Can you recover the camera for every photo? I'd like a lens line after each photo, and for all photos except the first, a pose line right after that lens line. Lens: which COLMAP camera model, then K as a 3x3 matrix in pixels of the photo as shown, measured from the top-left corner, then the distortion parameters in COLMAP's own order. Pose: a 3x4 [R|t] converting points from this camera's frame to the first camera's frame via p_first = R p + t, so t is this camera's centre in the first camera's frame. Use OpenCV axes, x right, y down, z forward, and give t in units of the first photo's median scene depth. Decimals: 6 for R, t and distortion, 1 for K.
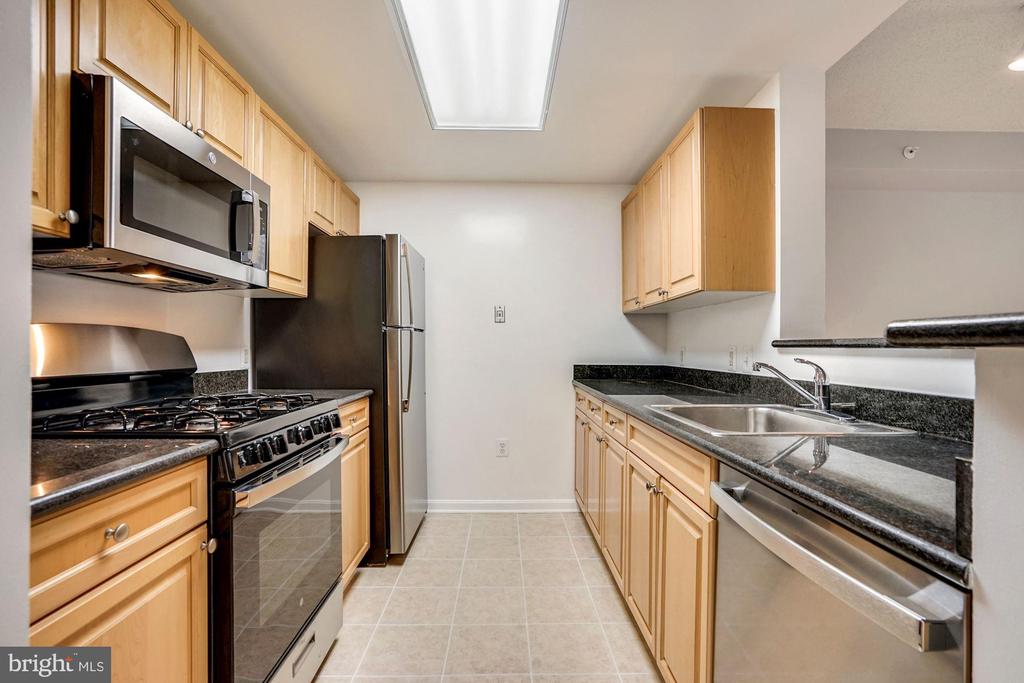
lens RADIAL K [[477.8, 0, 510.5], [0, 477.8, 343.5], [0, 0, 1]] dist [-0.053130, 0.026460]
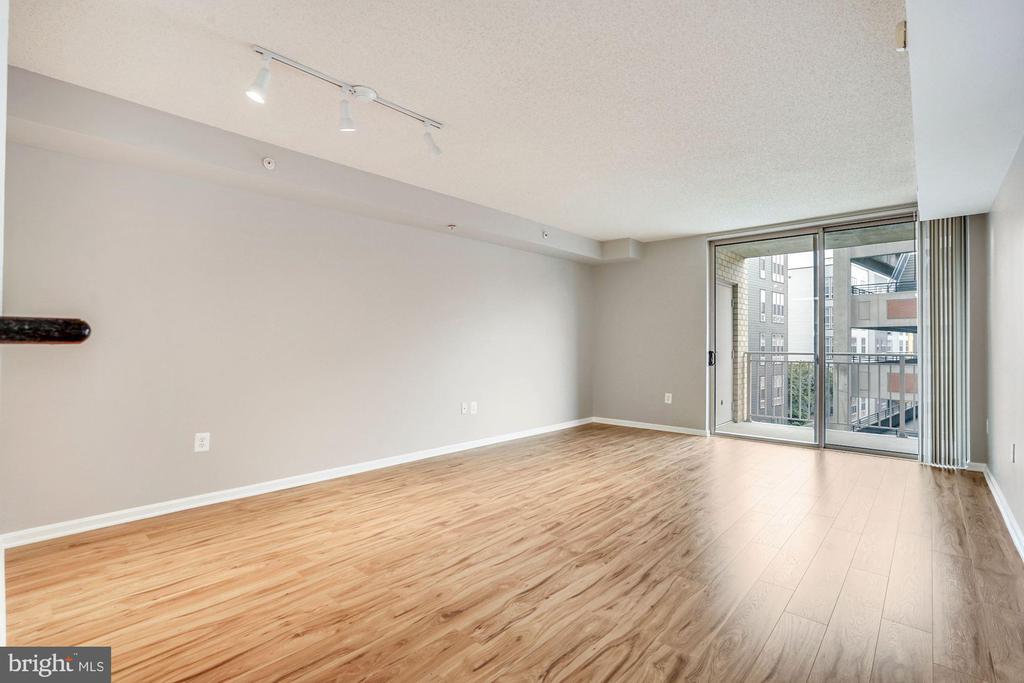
lens RADIAL K [[477.8, 0, 510.5], [0, 477.8, 343.5], [0, 0, 1]] dist [-0.053130, 0.026460]
pose [[0.681036, -0.001186, 0.732249, 0.674435], [-0.003702, 0.999980, 0.005063, 0.001751], [-0.732240, -0.006158, 0.681019, -0.245150]]
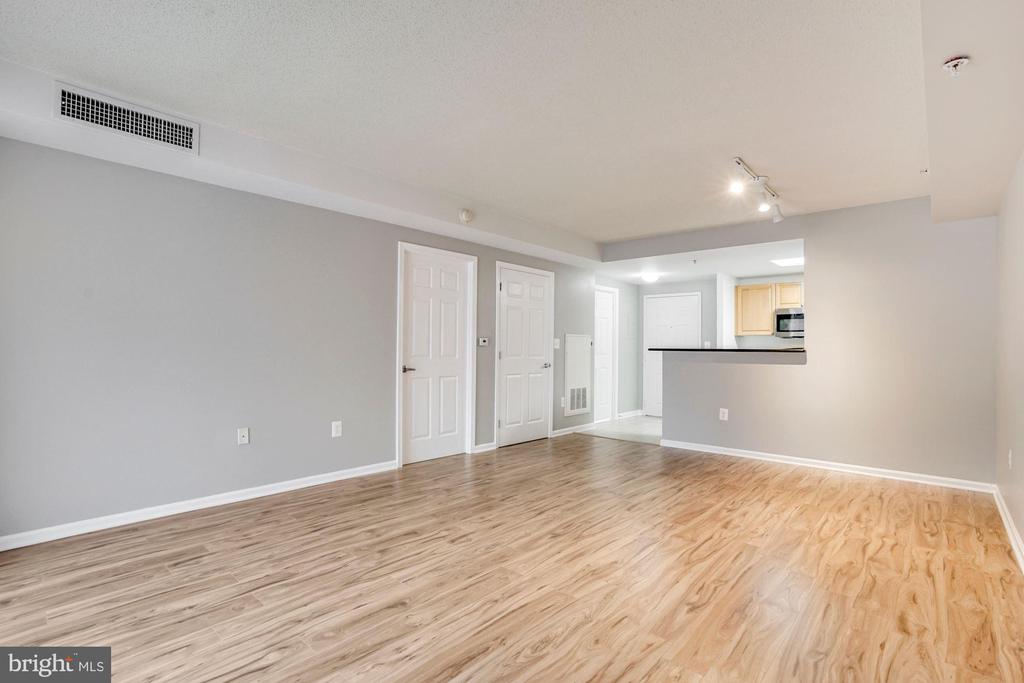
lens RADIAL K [[477.8, 0, 510.5], [0, 477.8, 343.5], [0, 0, 1]] dist [-0.053130, 0.026460]
pose [[-0.687083, -0.022897, -0.726218, 3.455061], [-0.009412, 0.999700, -0.022614, 0.025817], [0.726518, -0.008703, -0.687092, 1.551938]]
